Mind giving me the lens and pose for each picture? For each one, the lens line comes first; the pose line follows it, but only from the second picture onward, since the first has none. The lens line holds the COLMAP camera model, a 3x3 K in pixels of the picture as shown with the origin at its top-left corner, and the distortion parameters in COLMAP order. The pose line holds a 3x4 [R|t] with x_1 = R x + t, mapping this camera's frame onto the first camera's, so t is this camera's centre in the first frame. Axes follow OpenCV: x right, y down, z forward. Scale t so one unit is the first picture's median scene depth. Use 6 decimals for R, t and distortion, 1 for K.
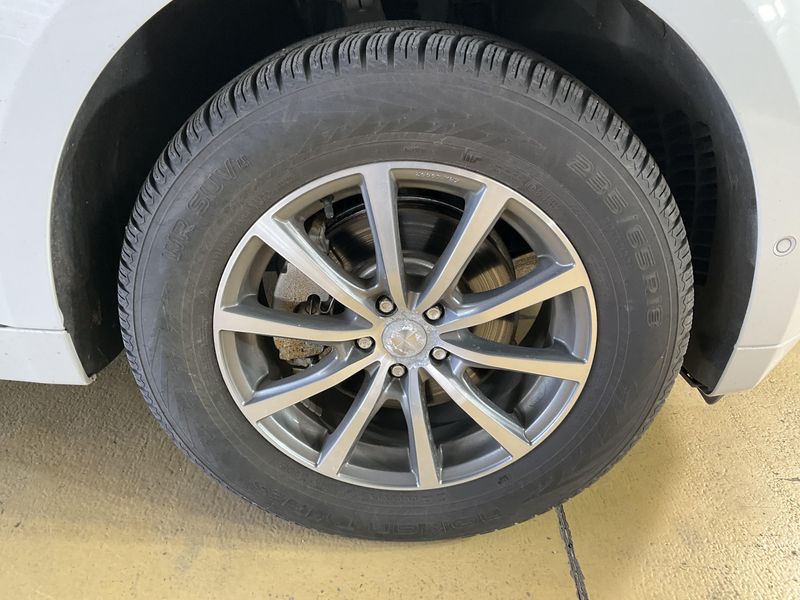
lens RADIAL K [[662.8, 0, 400.7], [0, 662.8, 302.4], [0, 0, 1]] dist [0.057424, -0.102981]
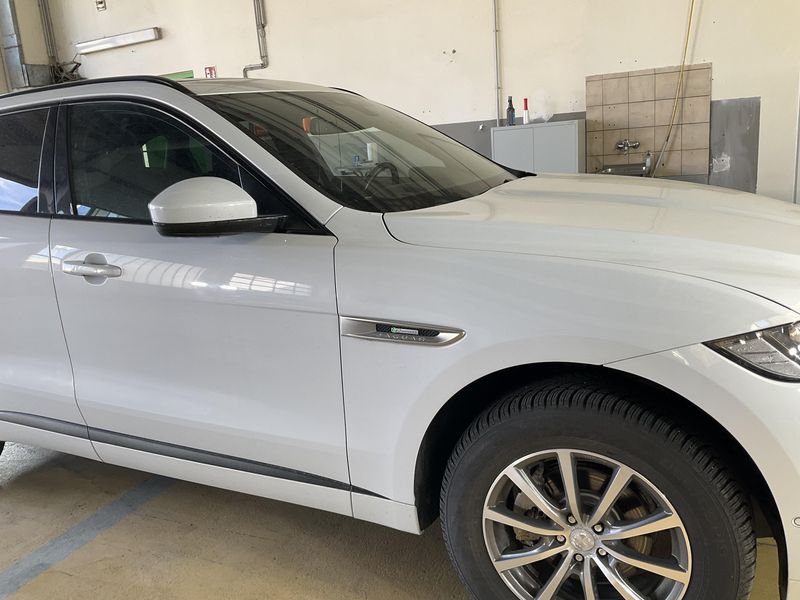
lens RADIAL K [[662.8, 0, 401.1], [0, 662.8, 304.5], [0, 0, 1]] dist [0.057424, -0.102981]
pose [[0.901550, 0.024703, -0.431969, 0.339171], [-0.126766, 0.969639, -0.209119, -0.127383], [0.413688, 0.243291, 0.877310, -0.989914]]
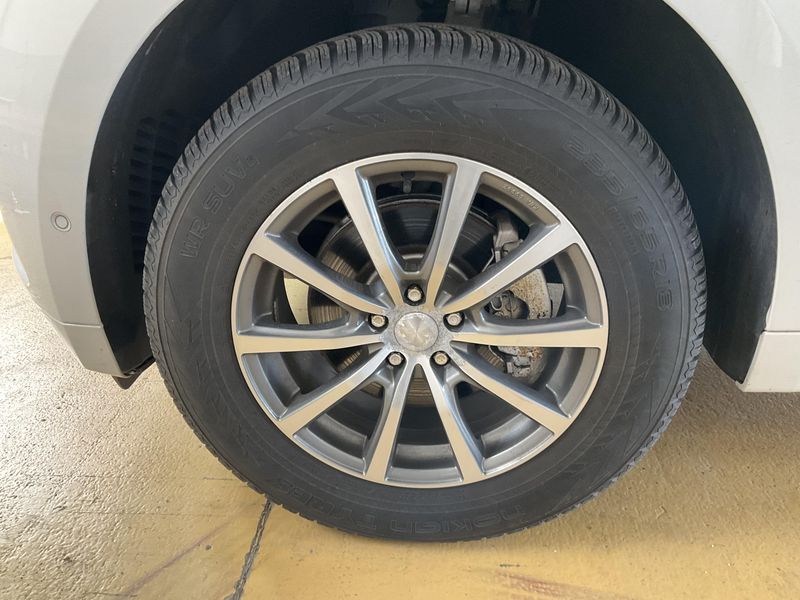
lens RADIAL K [[662.8, 0, 400.1], [0, 662.8, 295.1], [0, 0, 1]] dist [0.057424, -0.102981]
pose [[0.919558, 0.379474, 0.102042, -0.143611], [-0.375388, 0.925089, -0.057391, 0.071523], [-0.116176, 0.014469, 0.993123, -0.004996]]
